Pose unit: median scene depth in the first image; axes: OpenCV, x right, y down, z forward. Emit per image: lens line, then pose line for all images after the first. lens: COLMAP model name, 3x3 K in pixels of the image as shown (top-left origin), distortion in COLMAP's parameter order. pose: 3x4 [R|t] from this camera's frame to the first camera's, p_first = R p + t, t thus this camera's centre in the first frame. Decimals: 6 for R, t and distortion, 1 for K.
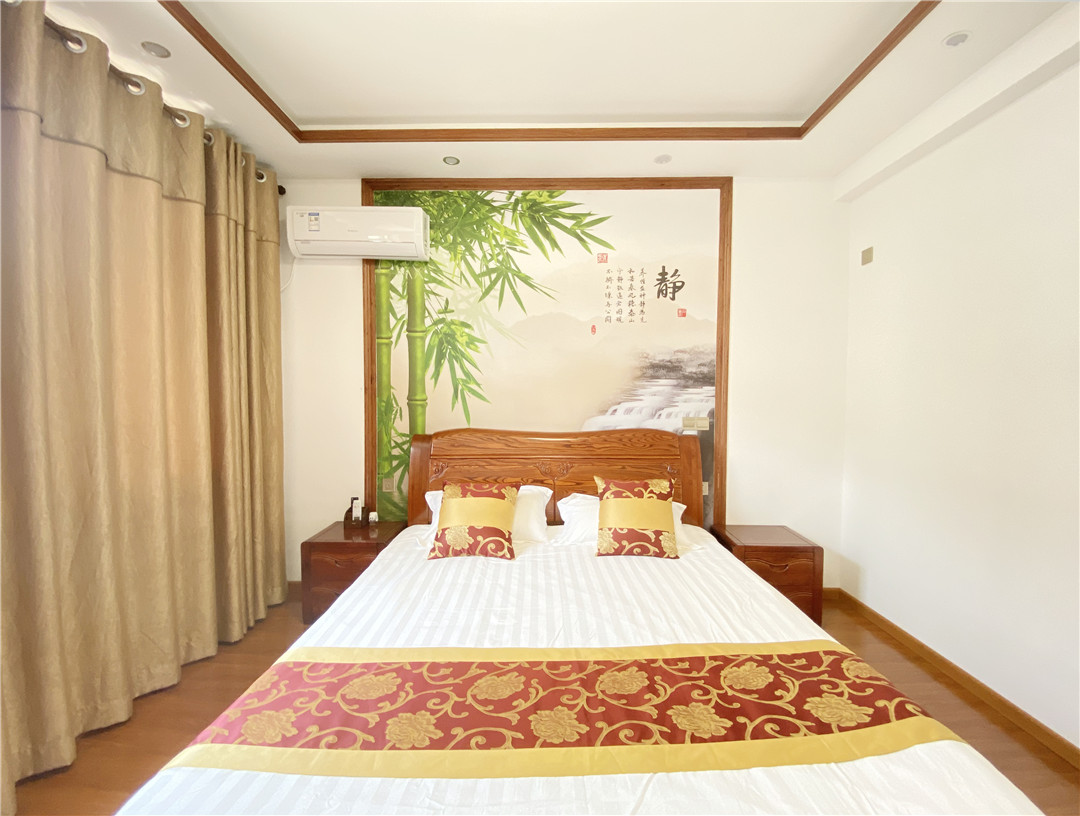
lens RADIAL K [[444.7, 0, 536.7], [0, 444.7, 405.8], [0, 0, 1]] dist [0.055018, -0.043364]
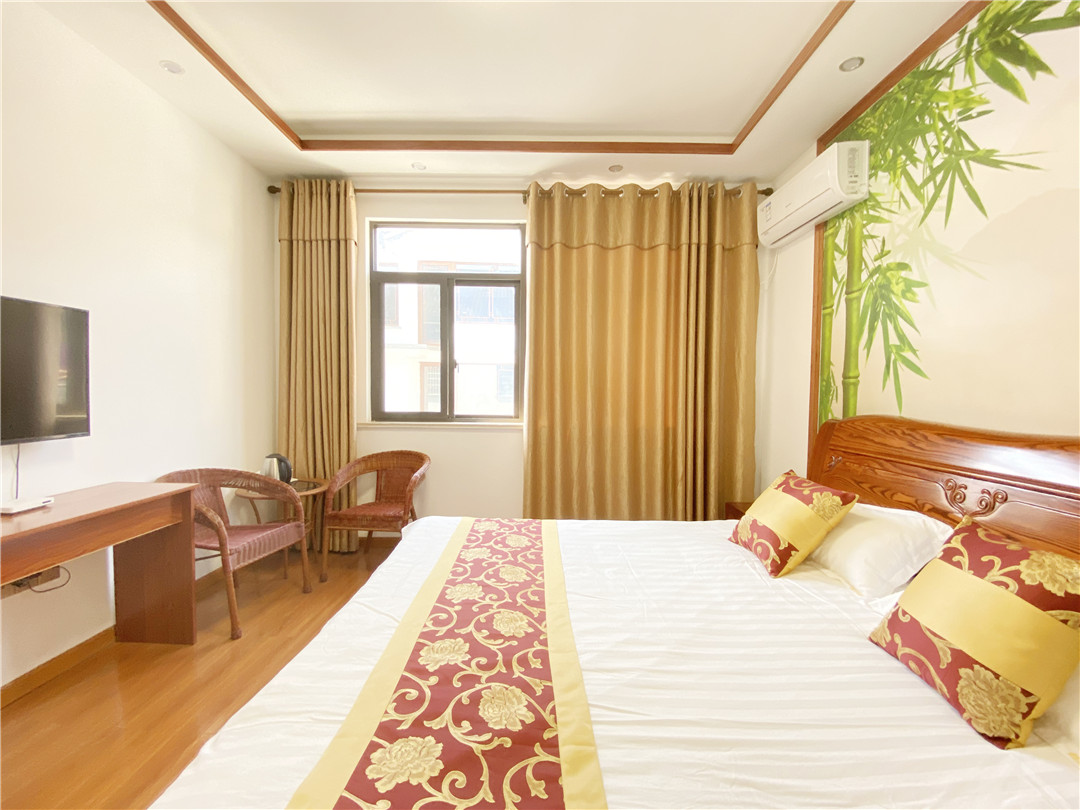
lens RADIAL K [[427.4, 0, 540.0], [0, 427.4, 405.0], [0, 0, 1]] dist [-0.017685, -0.007676]
pose [[0.023786, 0.034033, -0.999138, 0.483444], [-0.043444, 0.998511, 0.032978, 0.036146], [0.998773, 0.042622, 0.025229, 0.434637]]
